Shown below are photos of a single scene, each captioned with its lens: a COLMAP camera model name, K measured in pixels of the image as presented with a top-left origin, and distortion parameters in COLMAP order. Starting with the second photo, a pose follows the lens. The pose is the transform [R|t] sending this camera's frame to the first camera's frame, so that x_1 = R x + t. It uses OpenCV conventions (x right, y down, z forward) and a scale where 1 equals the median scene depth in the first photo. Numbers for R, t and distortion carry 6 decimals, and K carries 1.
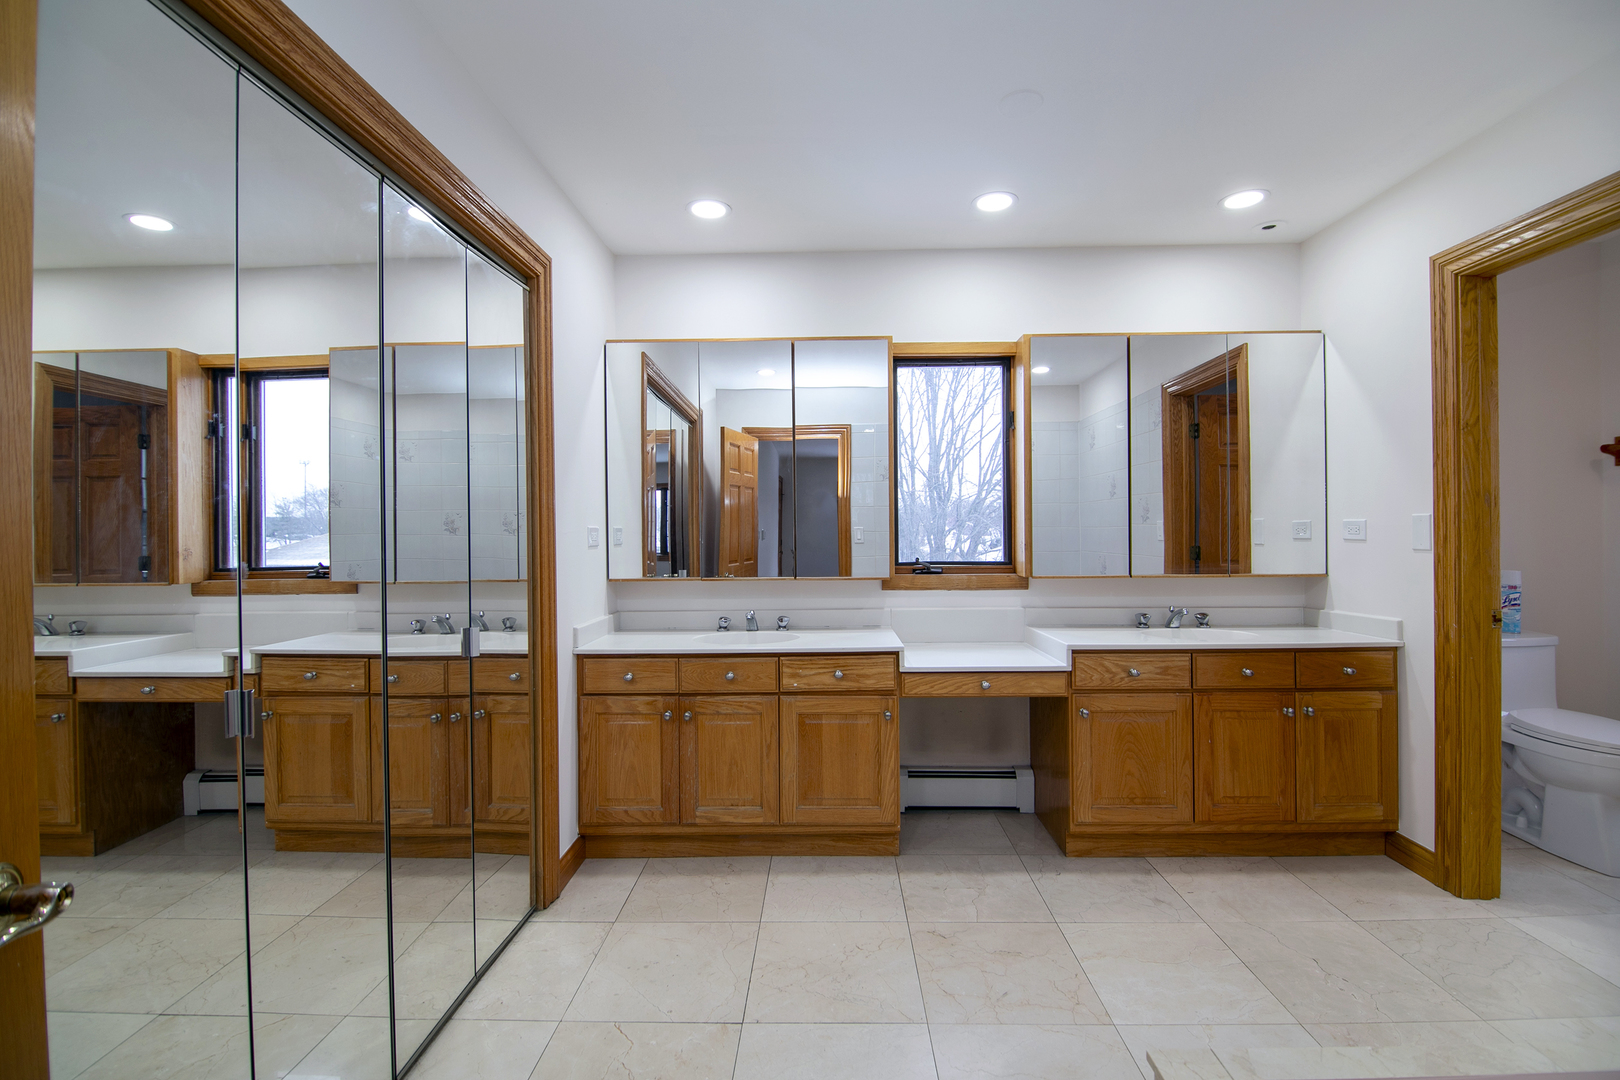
lens RADIAL K [[728.1, 0, 810.2], [0, 728.1, 533.5], [0, 0, 1]] dist [0.029899, -0.011699]
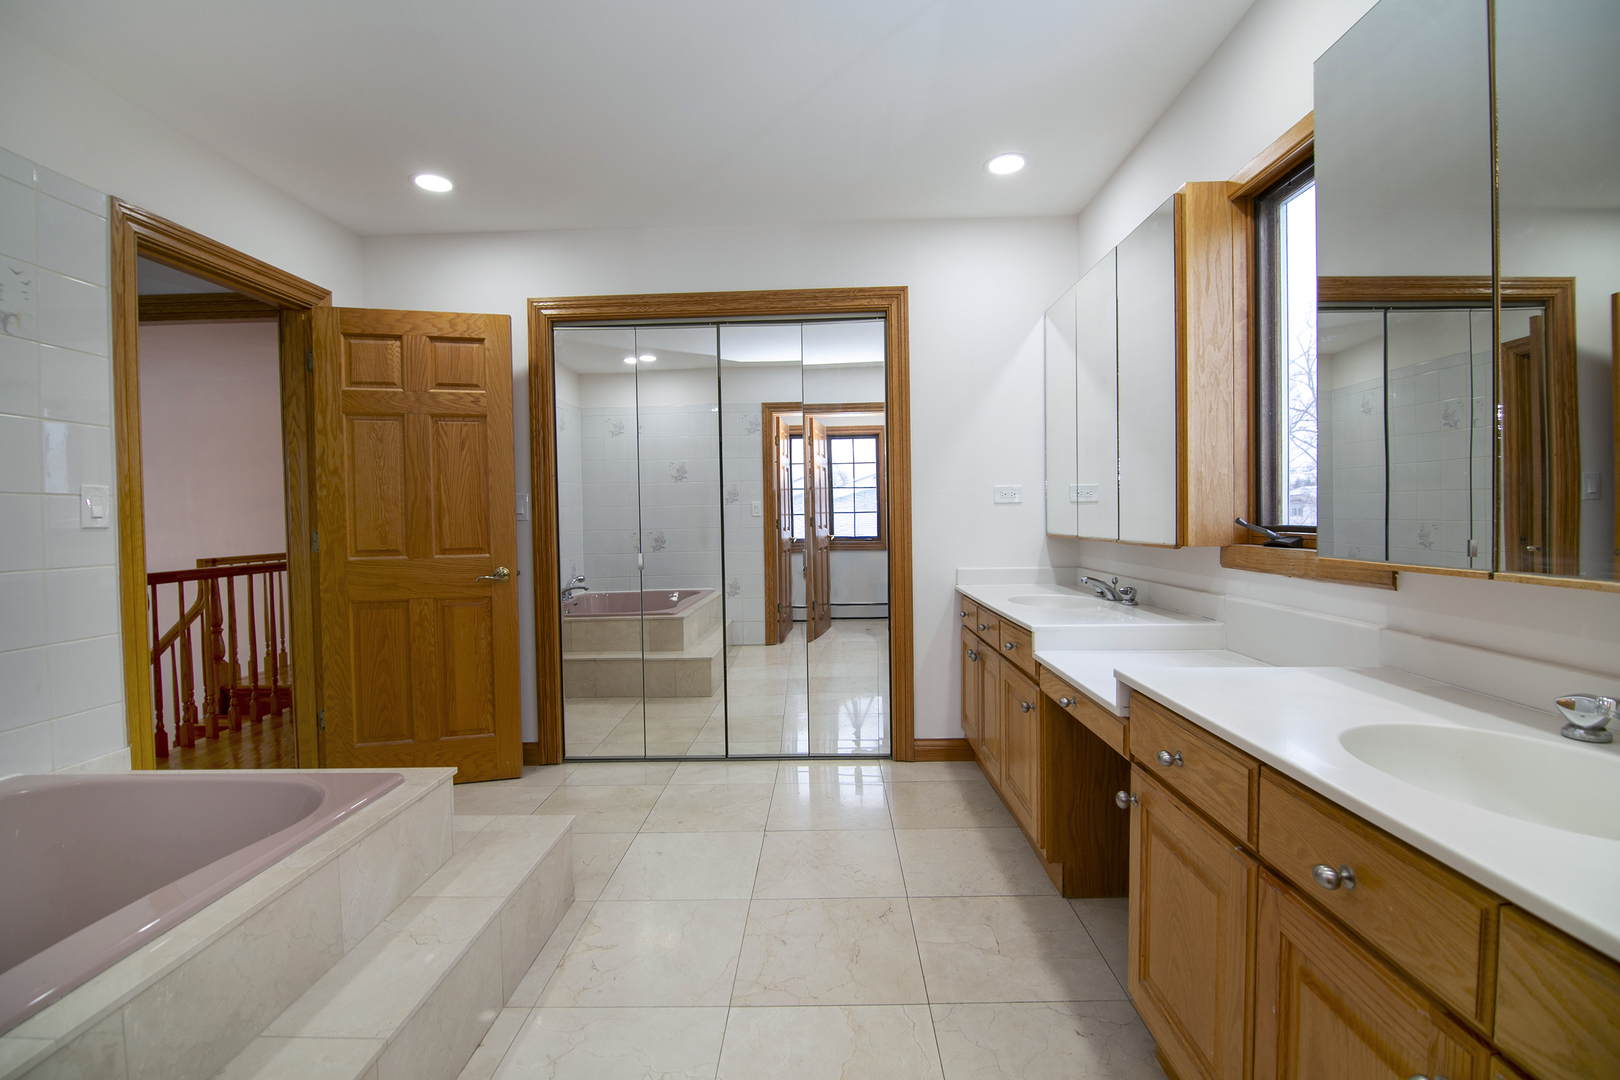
lens RADIAL K [[728.1, 0, 810.2], [0, 728.1, 533.5], [0, 0, 1]] dist [0.029899, -0.011699]
pose [[-0.003414, 0.037865, -0.999277, 0.927533], [0.017598, 0.999130, 0.037799, 0.019822], [0.999839, -0.017457, -0.004077, 0.775906]]
